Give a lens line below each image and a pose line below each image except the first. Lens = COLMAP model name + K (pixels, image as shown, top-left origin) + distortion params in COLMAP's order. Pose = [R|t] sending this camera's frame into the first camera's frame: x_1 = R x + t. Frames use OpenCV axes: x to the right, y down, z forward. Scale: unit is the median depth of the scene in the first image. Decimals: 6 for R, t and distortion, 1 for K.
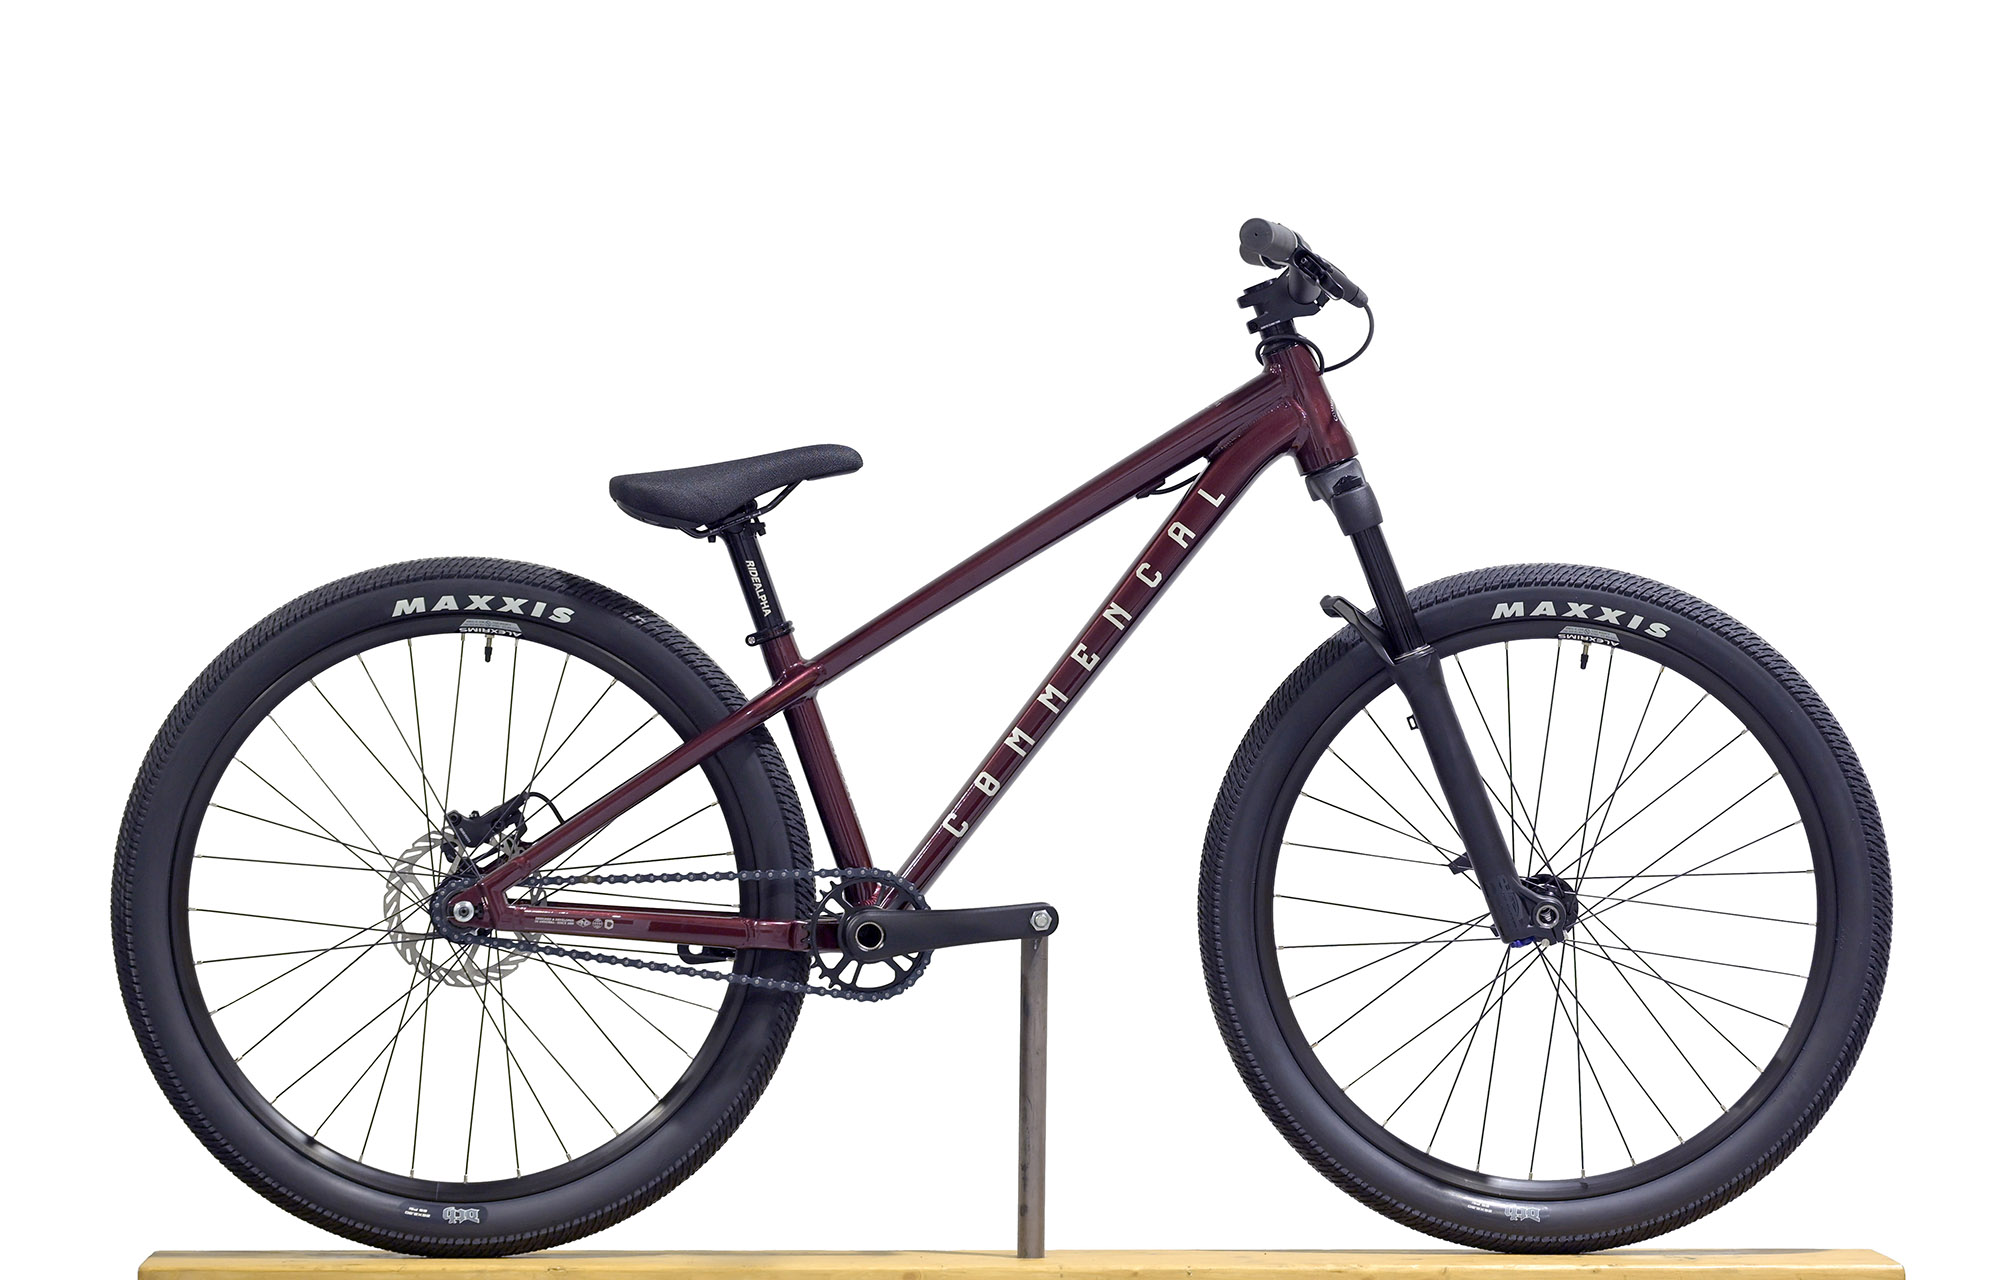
lens RADIAL K [[12541.1, 0, 1003.9], [0, 12541.1, 632.3], [0, 0, 1]] dist [0.179849, 0.000000]
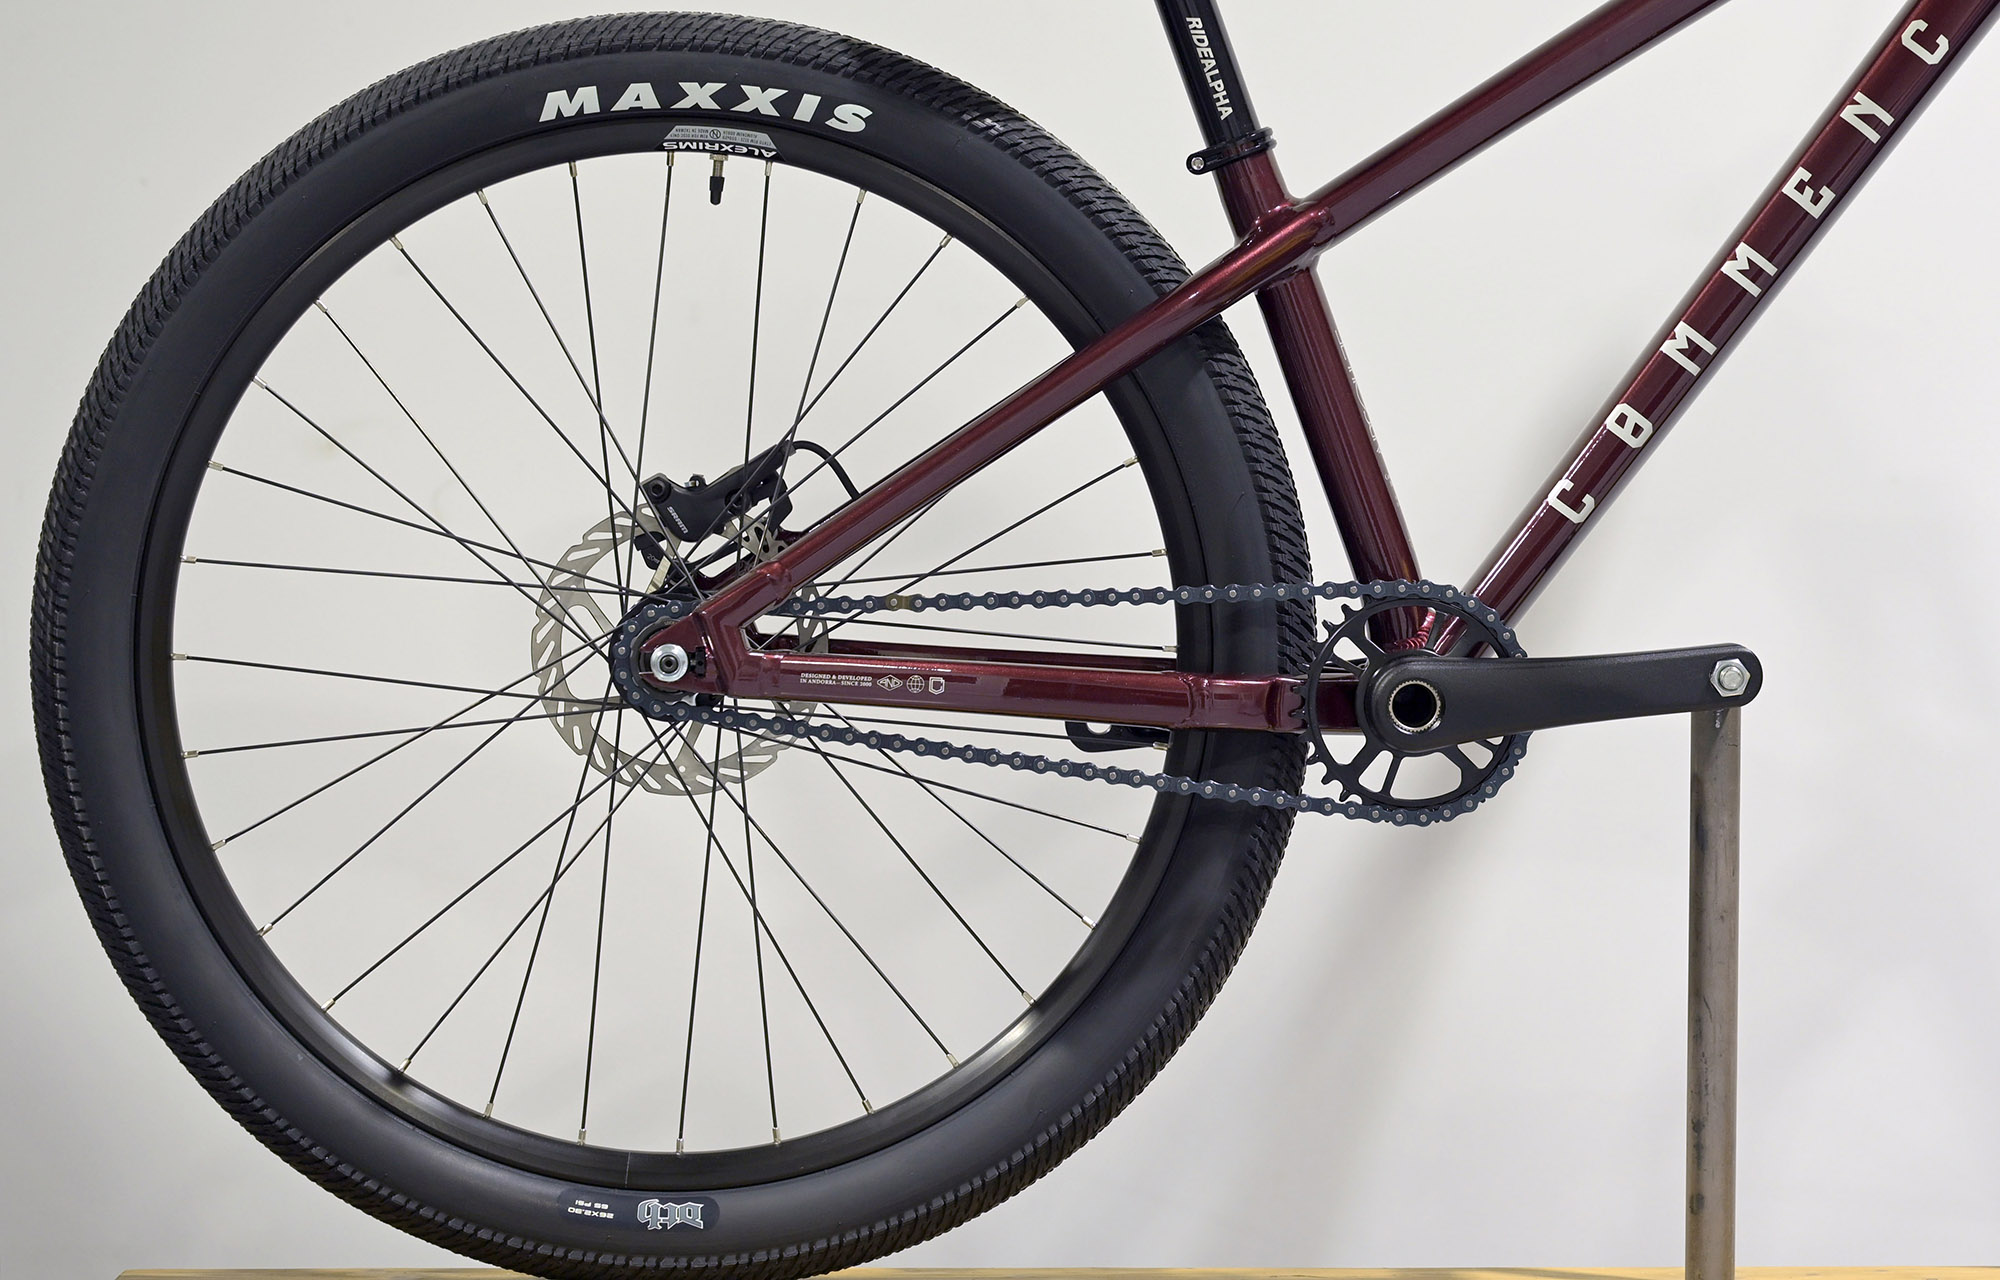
lens RADIAL K [[12541.1, 0, 1006.0], [0, 12541.1, 645.7], [0, 0, 1]] dist [0.179849, 0.000000]
pose [[0.999274, -0.001265, -0.038087, -0.007670], [0.002658, 0.999329, 0.036530, 0.001645], [0.038015, -0.036605, 0.998606, 0.453448]]
